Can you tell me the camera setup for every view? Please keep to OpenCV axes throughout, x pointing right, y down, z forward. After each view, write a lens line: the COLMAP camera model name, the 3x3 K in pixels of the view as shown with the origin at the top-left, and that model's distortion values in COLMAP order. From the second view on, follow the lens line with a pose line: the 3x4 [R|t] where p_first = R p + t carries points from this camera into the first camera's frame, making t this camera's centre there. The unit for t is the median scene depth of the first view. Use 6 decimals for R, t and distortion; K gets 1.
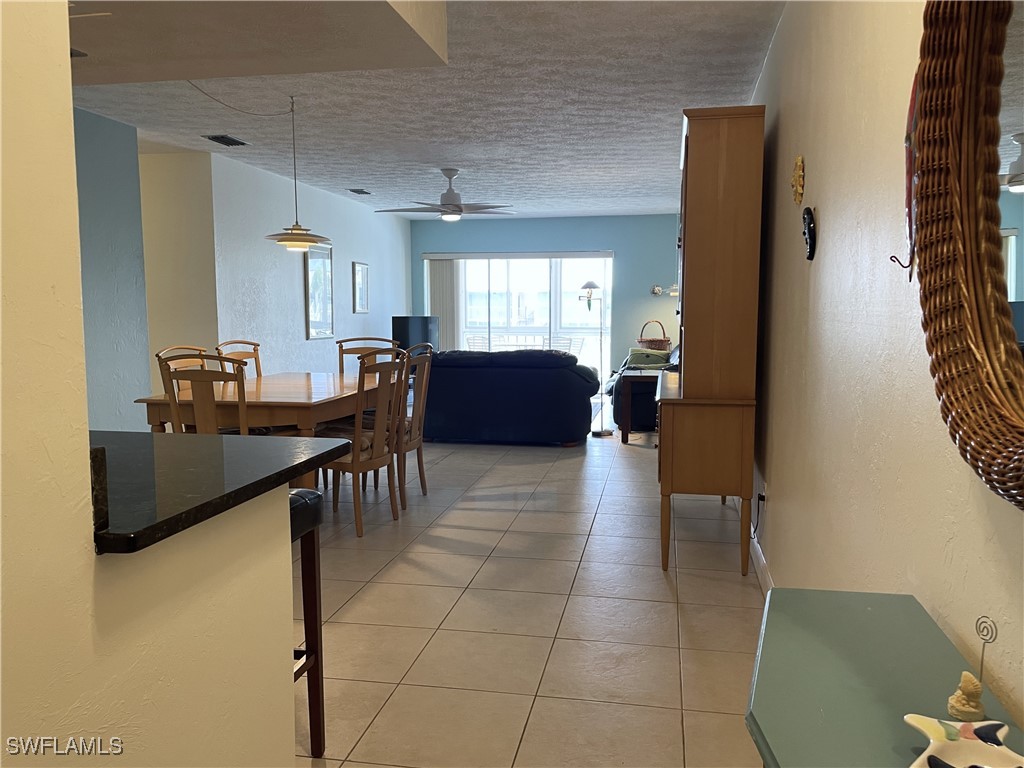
lens RADIAL K [[776.7, 0, 513.1], [0, 776.7, 381.9], [0, 0, 1]] dist [0.070042, -0.066328]
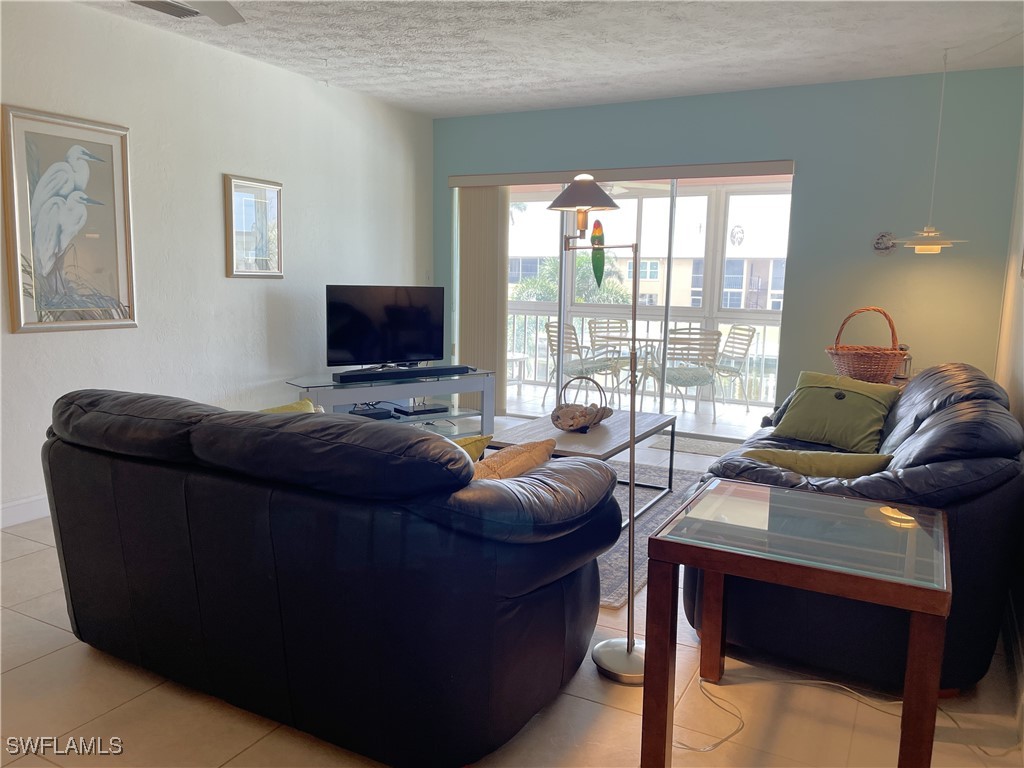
lens RADIAL K [[776.7, 0, 516.1], [0, 776.7, 389.4], [0, 0, 1]] dist [0.070042, -0.066328]
pose [[0.964099, 0.042551, -0.262112, 0.111794], [-0.029950, 0.998204, 0.051886, -0.047484], [0.263849, -0.042173, 0.963642, 0.549642]]
